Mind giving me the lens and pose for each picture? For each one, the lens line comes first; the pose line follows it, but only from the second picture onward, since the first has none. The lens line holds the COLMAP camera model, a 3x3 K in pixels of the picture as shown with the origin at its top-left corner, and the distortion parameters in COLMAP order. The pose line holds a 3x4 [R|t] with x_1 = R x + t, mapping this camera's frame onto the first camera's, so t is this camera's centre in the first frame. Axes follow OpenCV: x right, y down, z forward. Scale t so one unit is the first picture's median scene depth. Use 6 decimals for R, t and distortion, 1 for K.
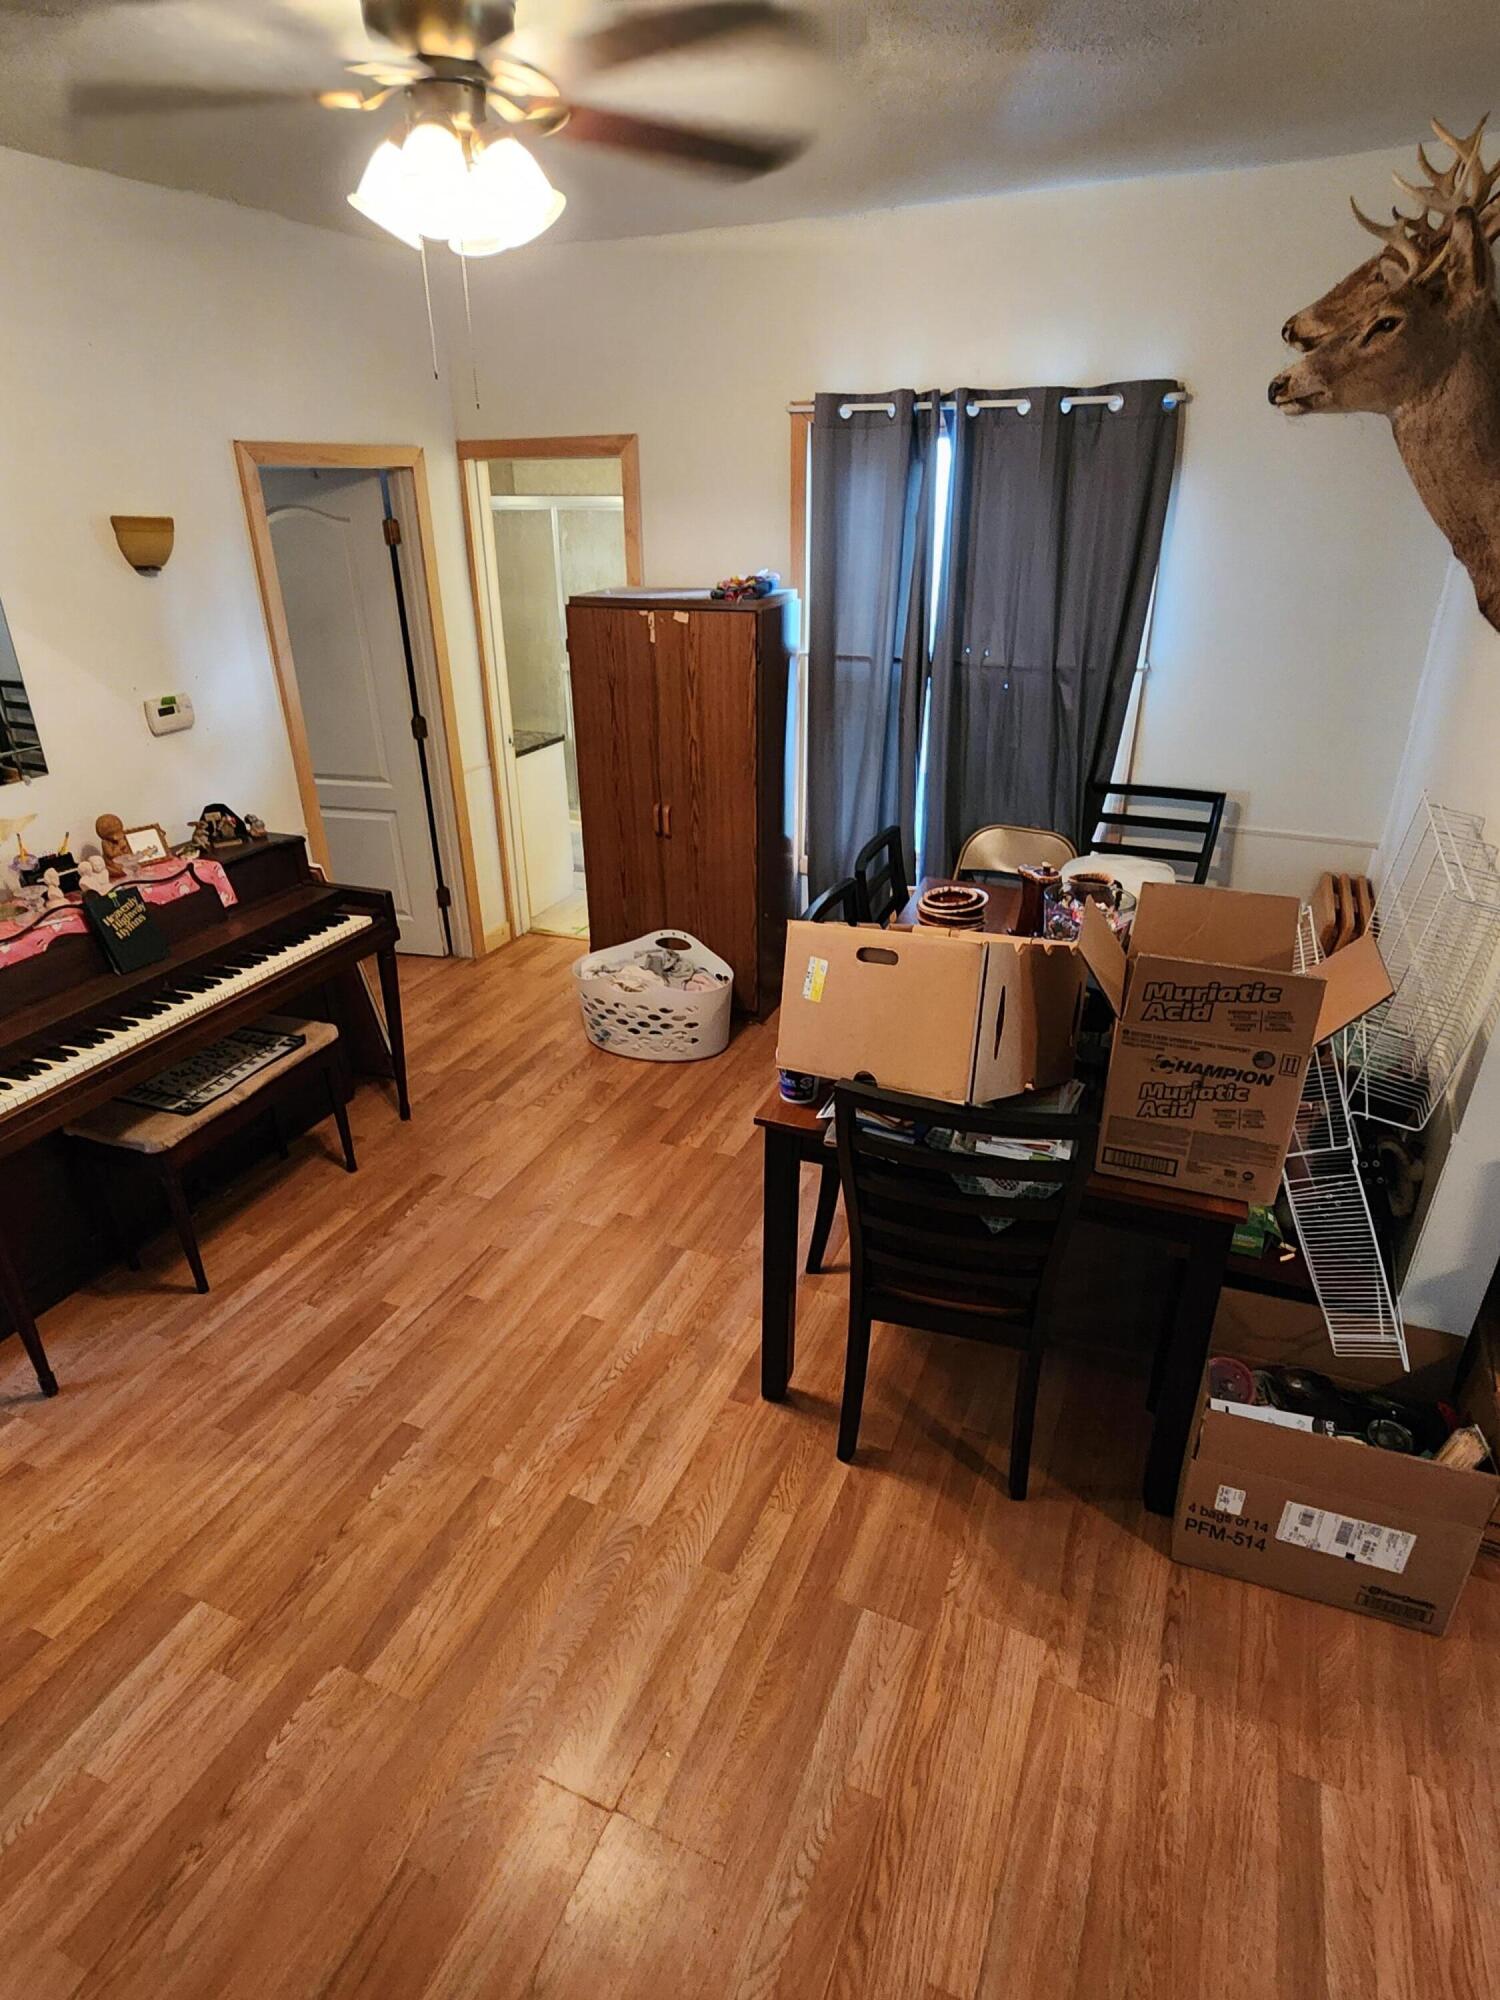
lens RADIAL K [[1094.5, 0, 748.9], [0, 1094.5, 1003.7], [0, 0, 1]] dist [-0.000419, -0.001852]
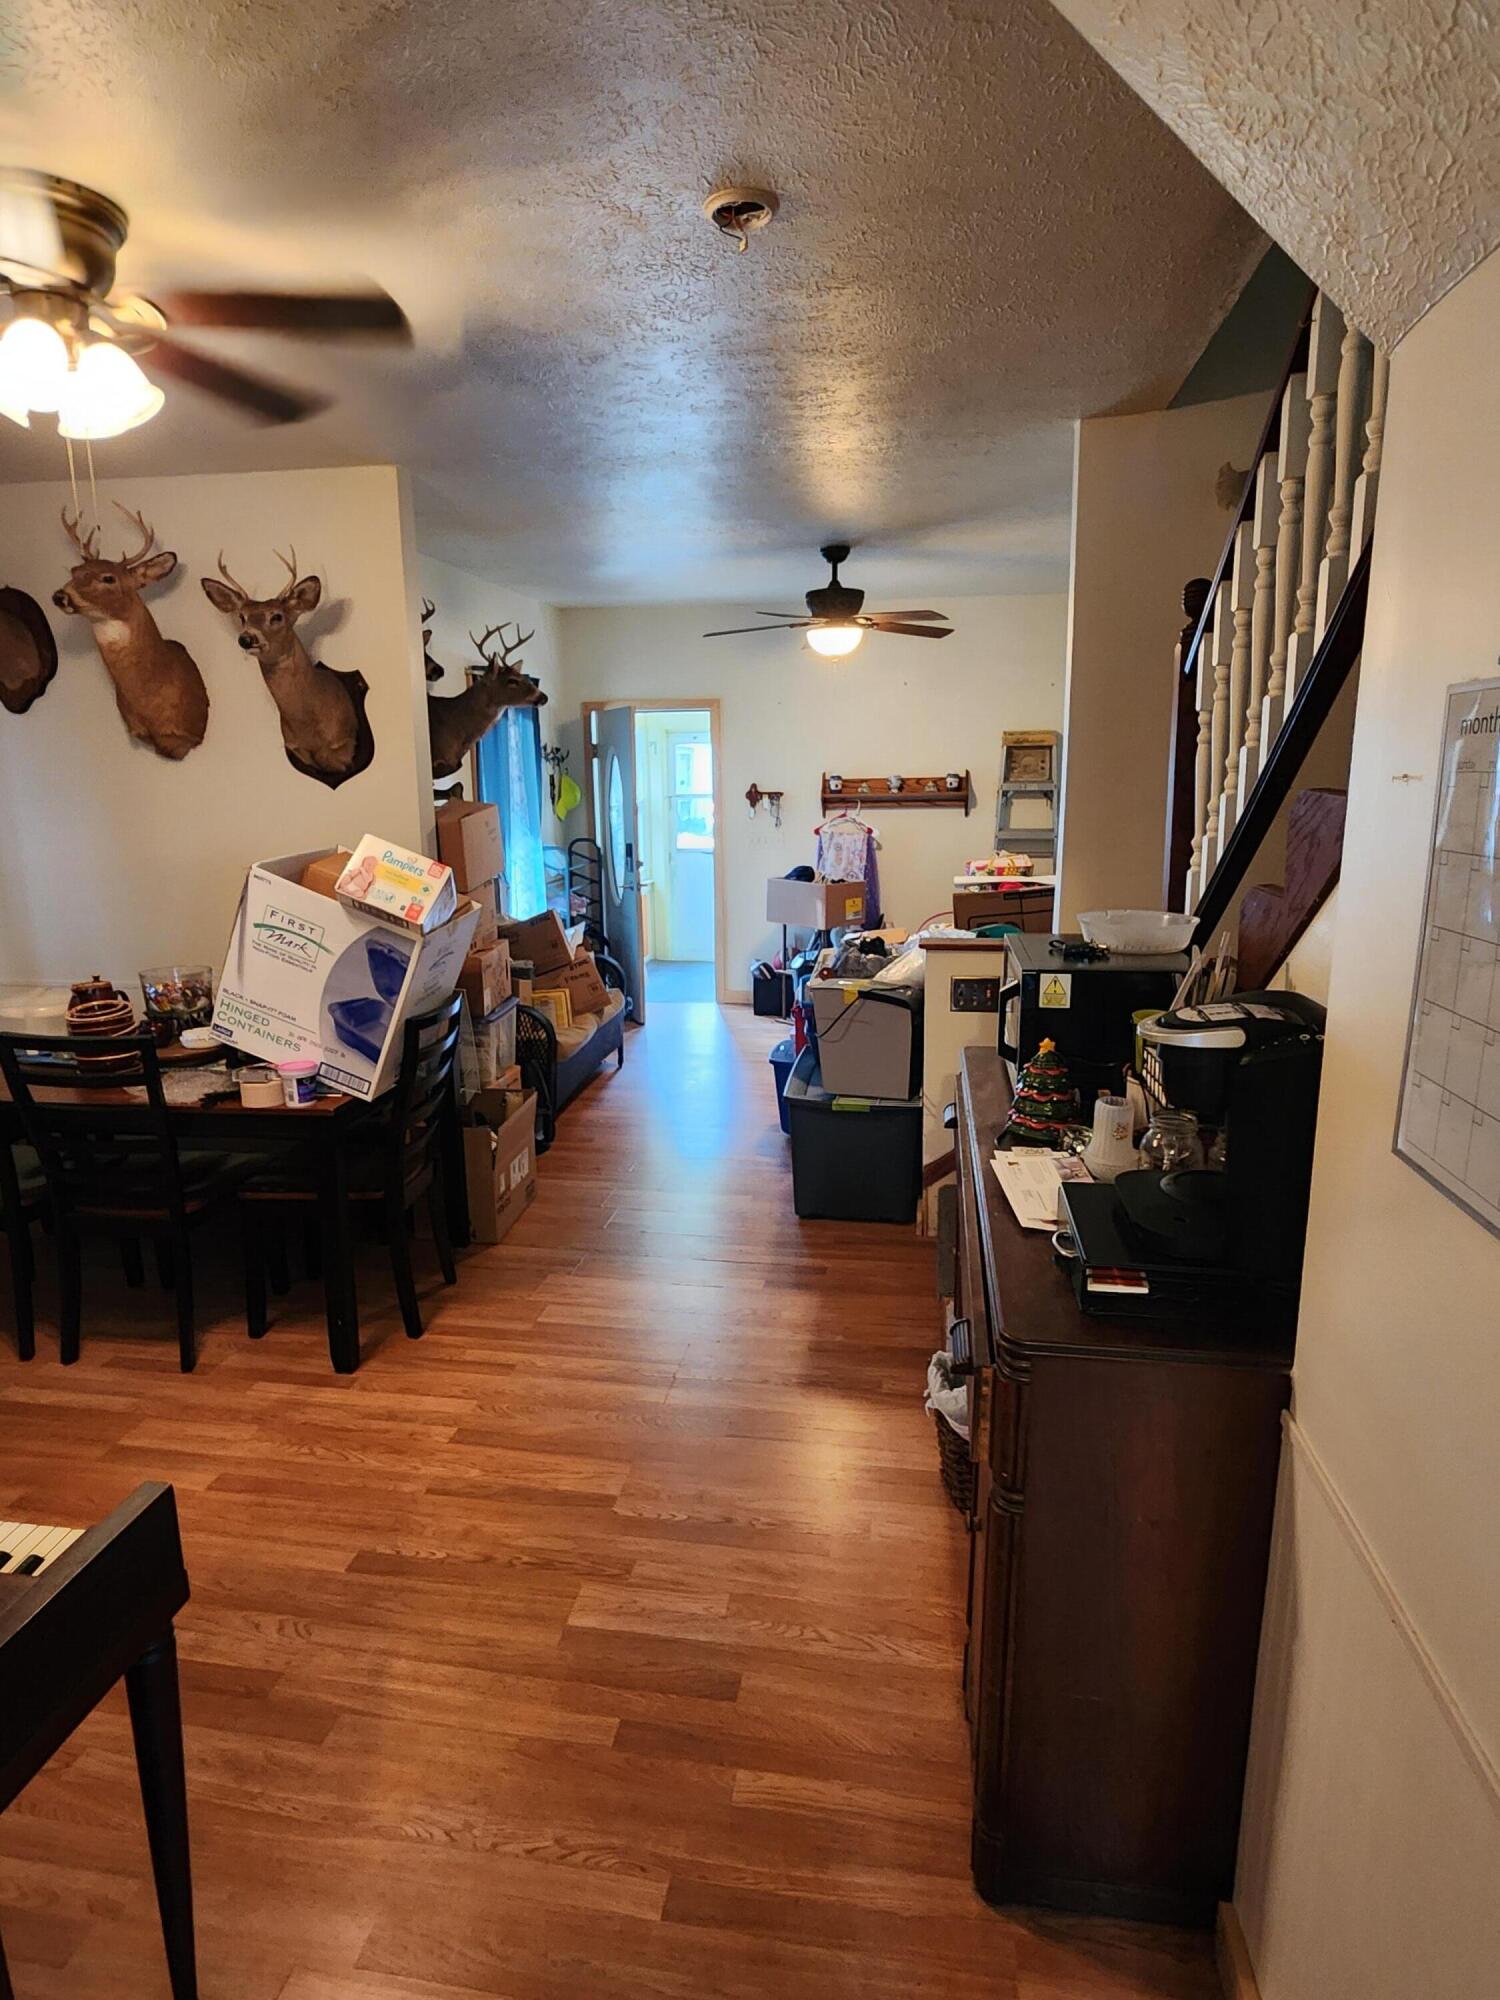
lens RADIAL K [[1094.5, 0, 748.9], [0, 1094.5, 1003.7], [0, 0, 1]] dist [-0.000419, -0.001852]
pose [[-0.249153, -0.177274, 0.952101, -1.356468], [0.432911, 0.859030, 0.273232, -0.149522], [-0.866320, 0.480252, -0.137286, 0.686341]]
